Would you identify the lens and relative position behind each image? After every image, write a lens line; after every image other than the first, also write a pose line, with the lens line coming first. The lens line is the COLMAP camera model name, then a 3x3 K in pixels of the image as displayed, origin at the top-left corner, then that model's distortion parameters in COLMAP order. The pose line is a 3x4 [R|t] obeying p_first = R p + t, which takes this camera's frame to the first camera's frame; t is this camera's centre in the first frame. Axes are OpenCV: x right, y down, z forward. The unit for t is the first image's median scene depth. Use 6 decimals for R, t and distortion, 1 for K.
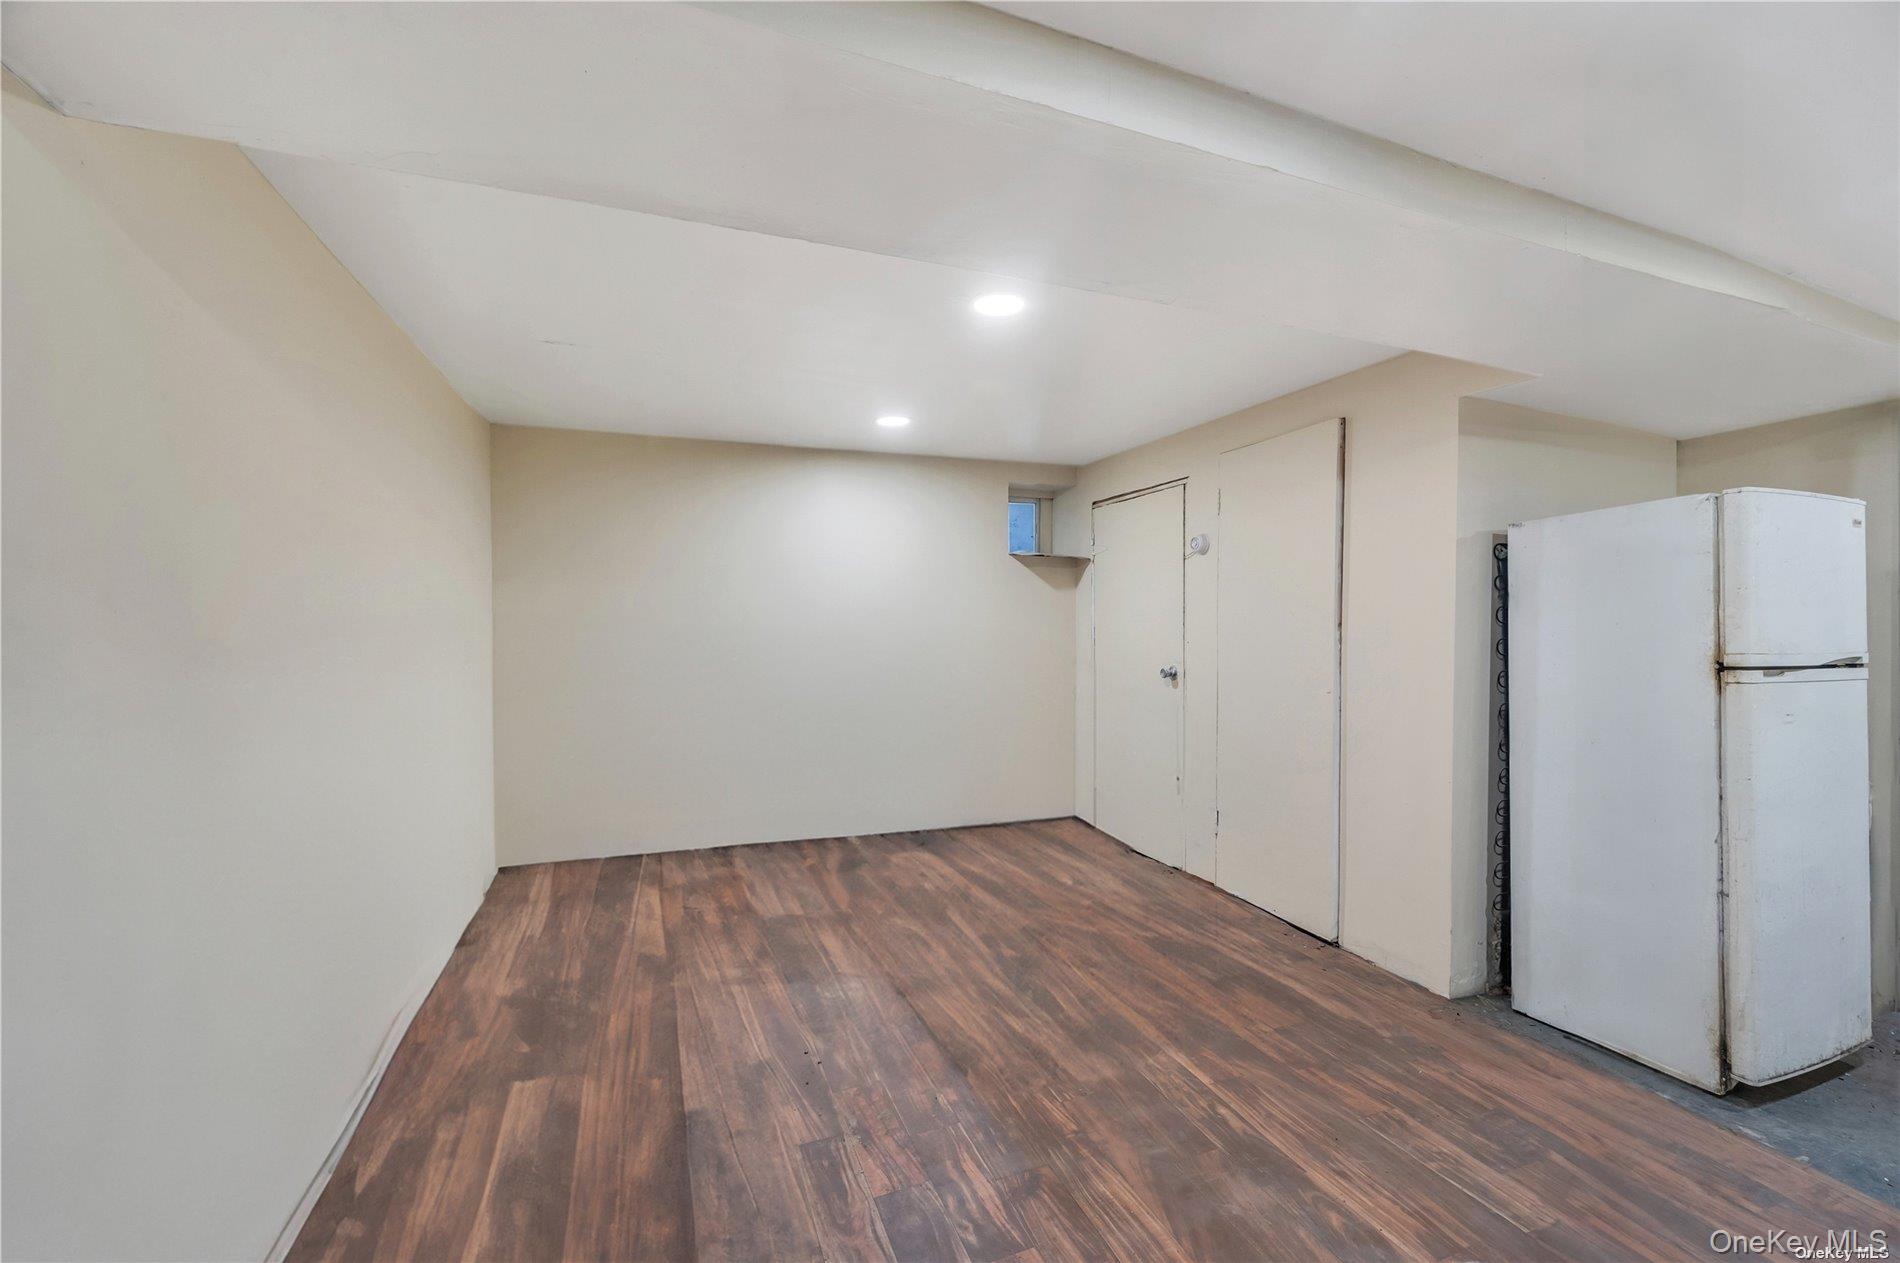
lens RADIAL K [[793.2, 0, 950.0], [0, 793.2, 631.5], [0, 0, 1]] dist [0.000913, 0.000293]
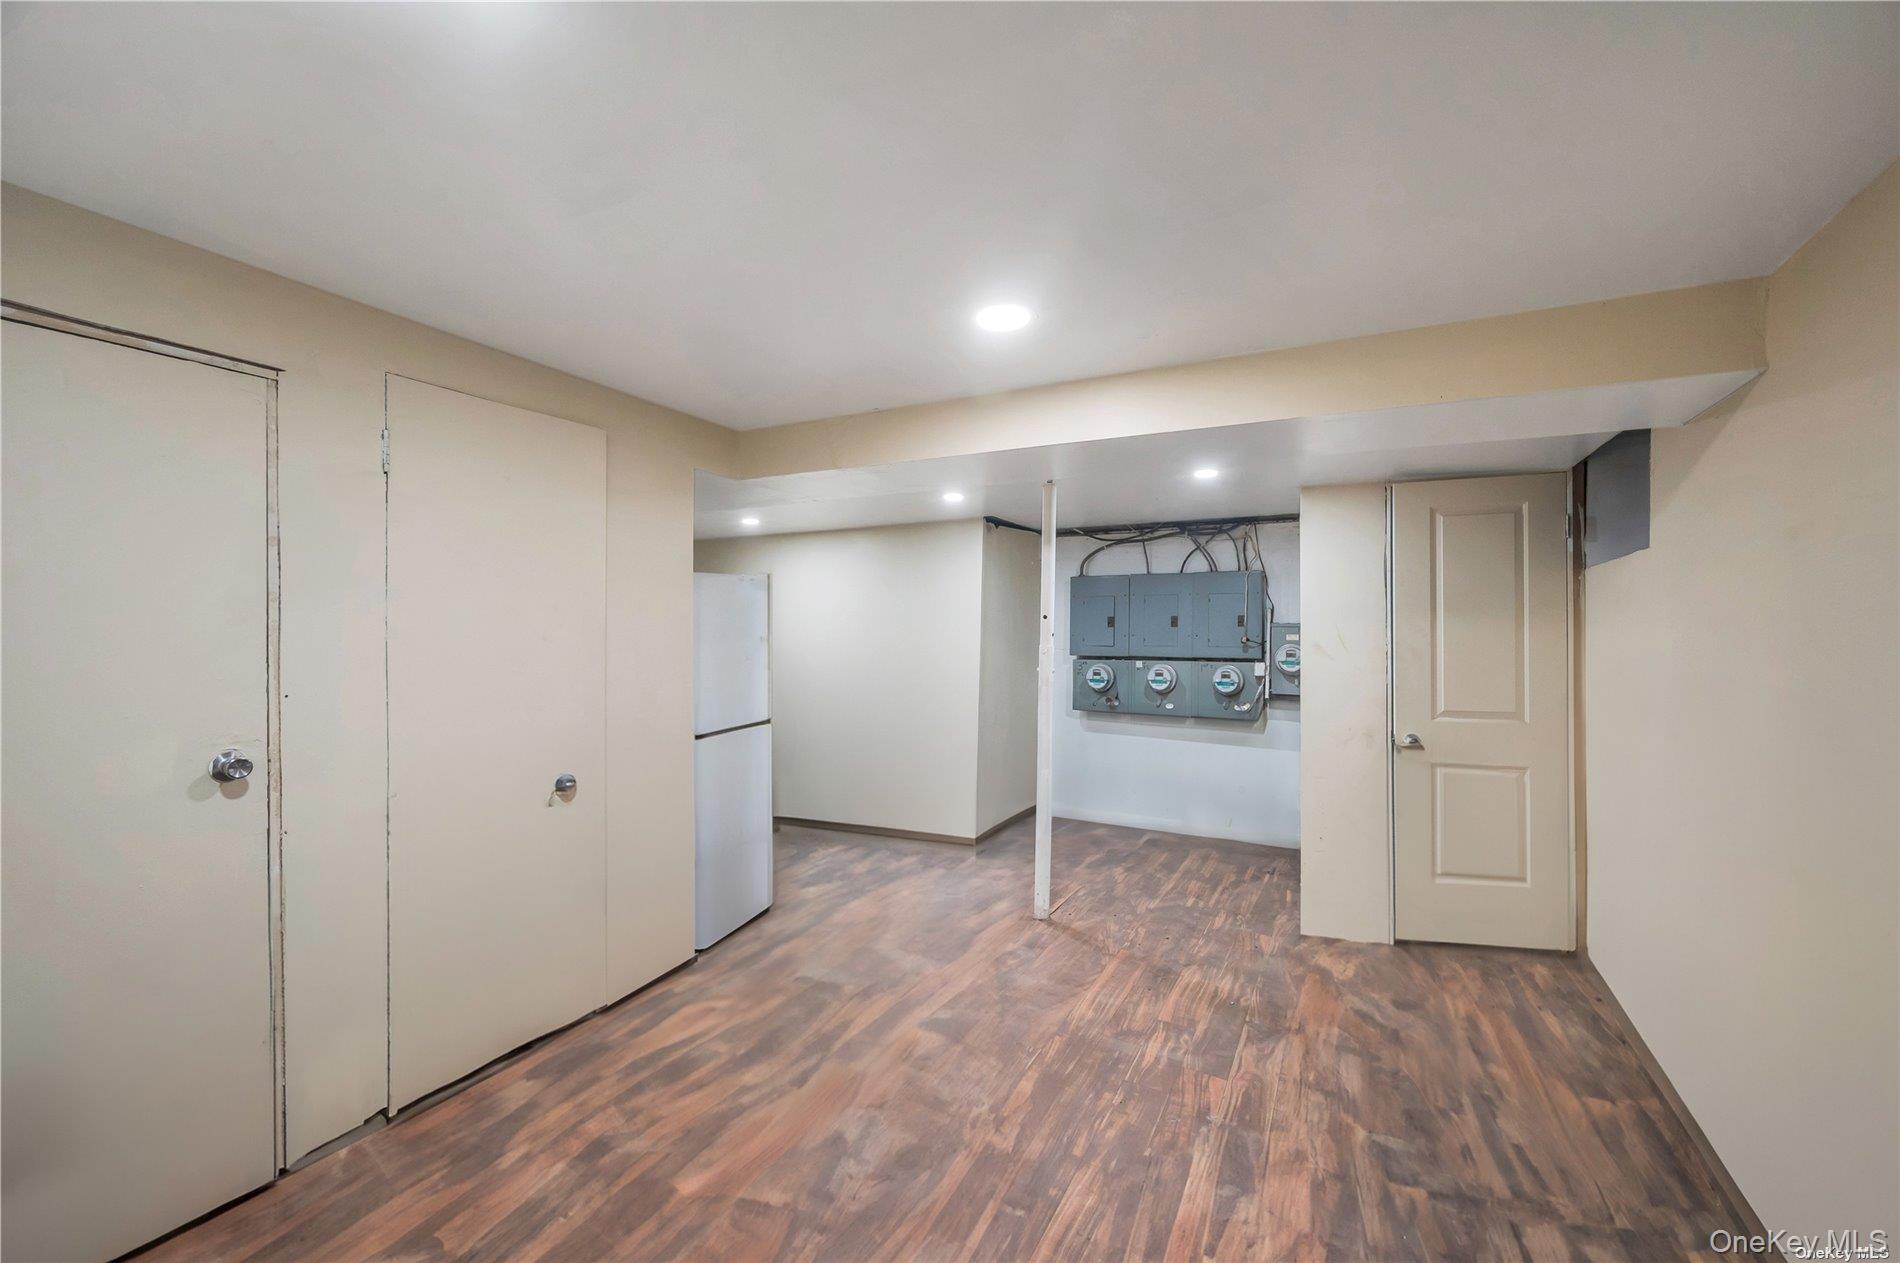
lens RADIAL K [[793.2, 0, 950.0], [0, 793.2, 631.5], [0, 0, 1]] dist [0.000913, 0.000293]
pose [[-0.669051, 0.001595, 0.743214, -0.766189], [0.009269, 0.999938, 0.006199, -0.059413], [-0.743158, 0.011036, -0.669025, 2.191918]]
